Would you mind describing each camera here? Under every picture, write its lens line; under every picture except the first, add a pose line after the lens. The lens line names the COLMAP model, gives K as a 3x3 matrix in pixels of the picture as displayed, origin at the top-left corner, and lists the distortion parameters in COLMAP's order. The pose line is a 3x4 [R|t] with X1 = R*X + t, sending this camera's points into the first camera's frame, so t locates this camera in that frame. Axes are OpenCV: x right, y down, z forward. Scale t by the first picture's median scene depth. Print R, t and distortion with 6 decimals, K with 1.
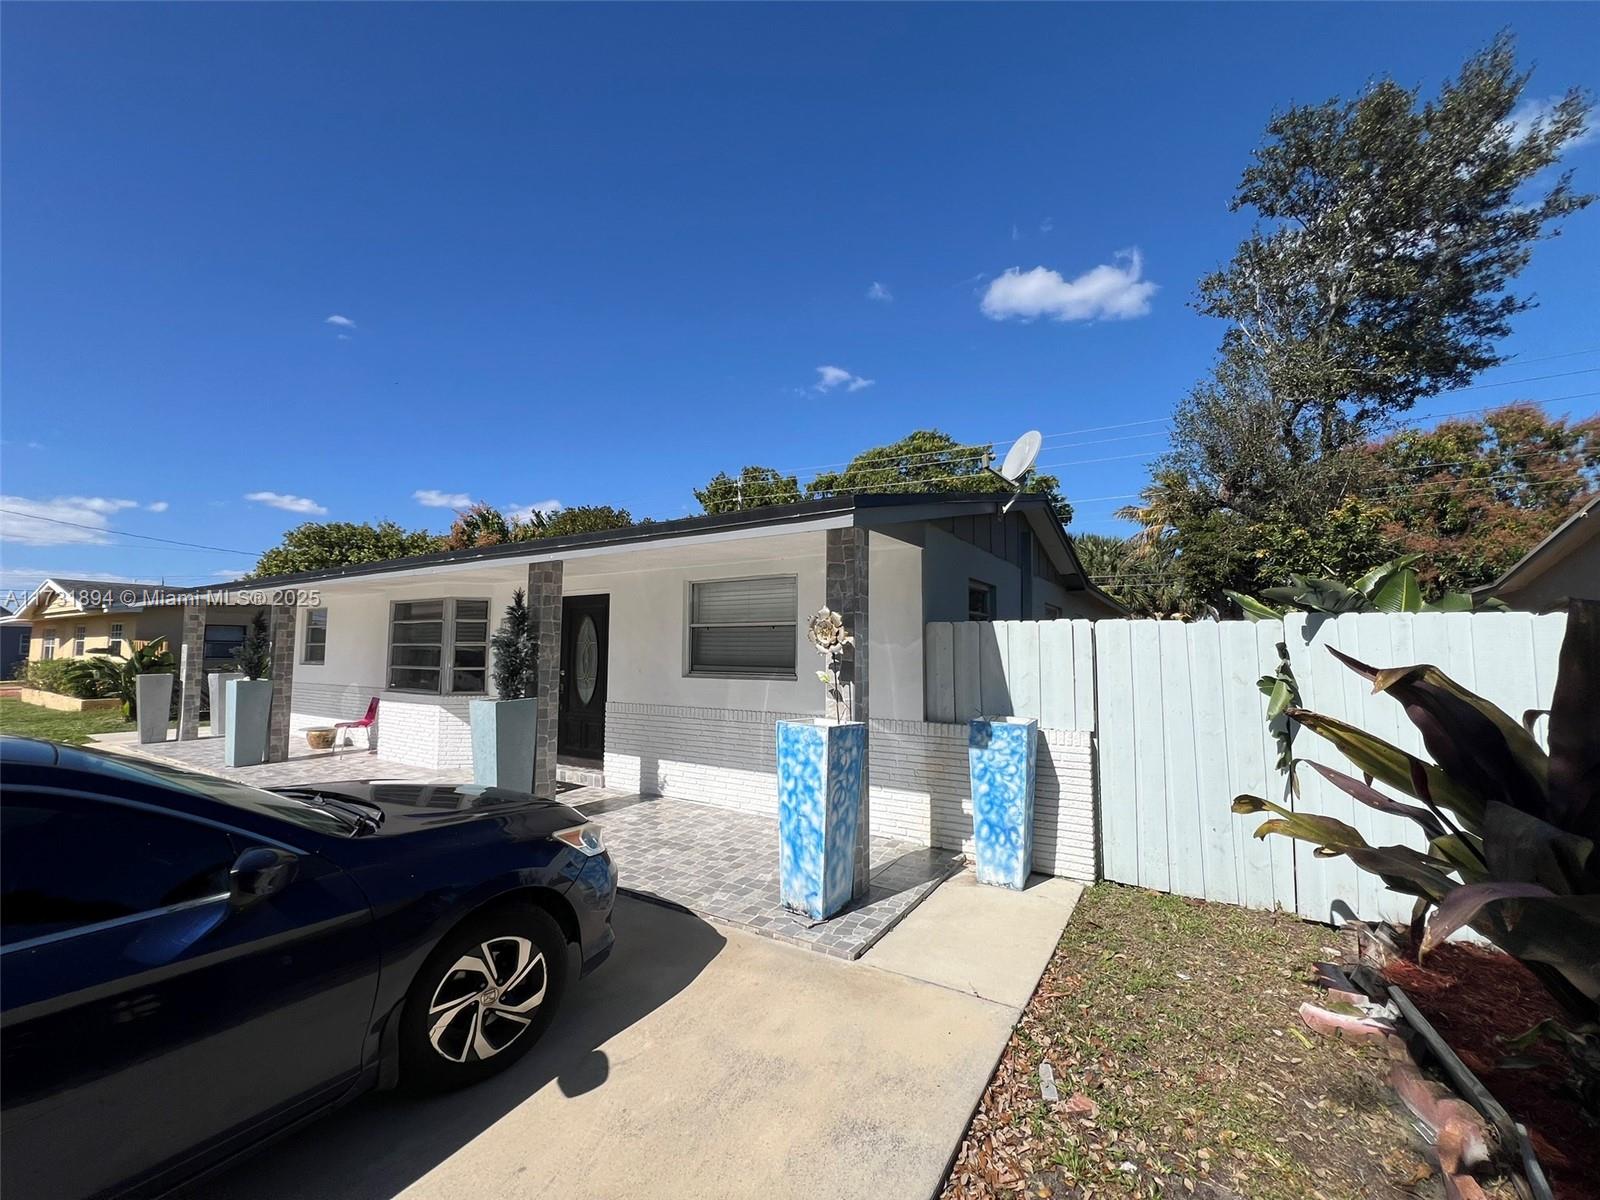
lens RADIAL K [[644.6, 0, 800.0], [0, 644.6, 600.0], [0, 0, 1]] dist [-0.000045, -0.000201]
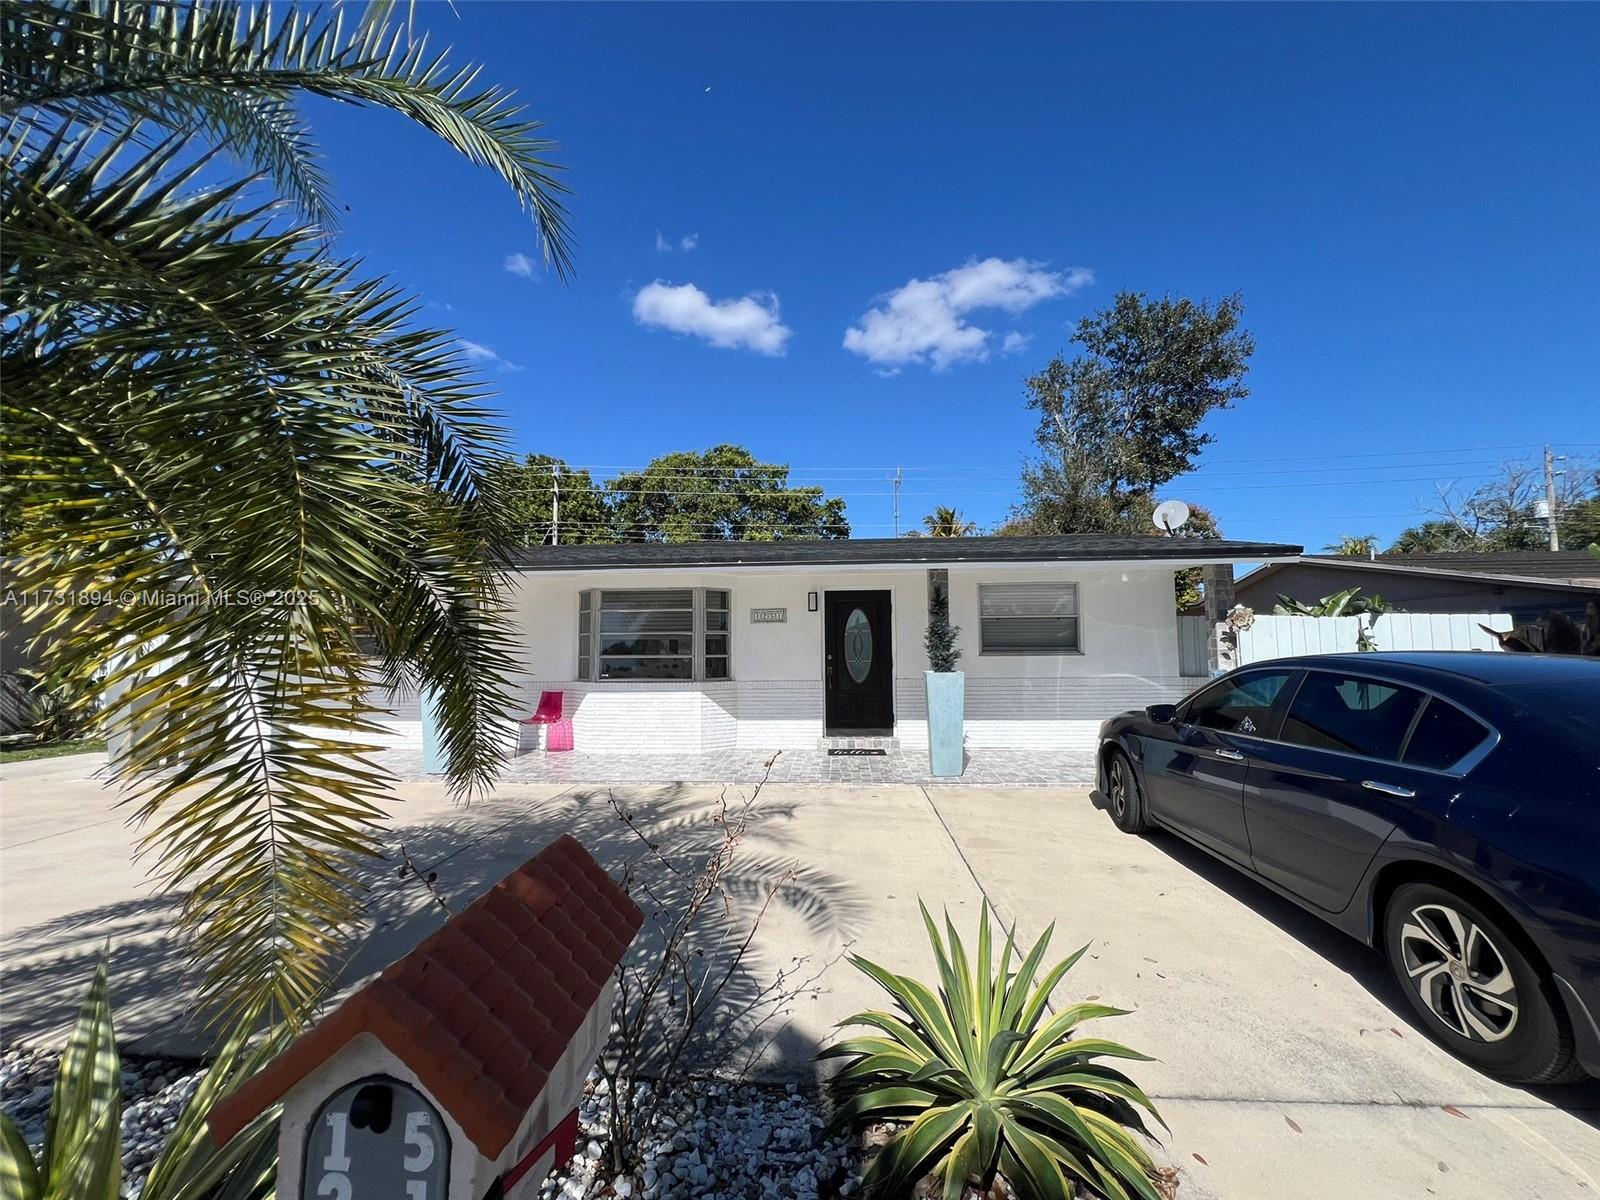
lens RADIAL K [[633.7, 0, 800.0], [0, 633.7, 600.0], [0, 0, 1]] dist [-0.000964, -0.000089]
pose [[0.882130, 0.028007, 0.470173, -0.972941], [-0.026182, 0.999603, -0.010421, 0.025053], [-0.470278, -0.003118, 0.882513, 0.029623]]
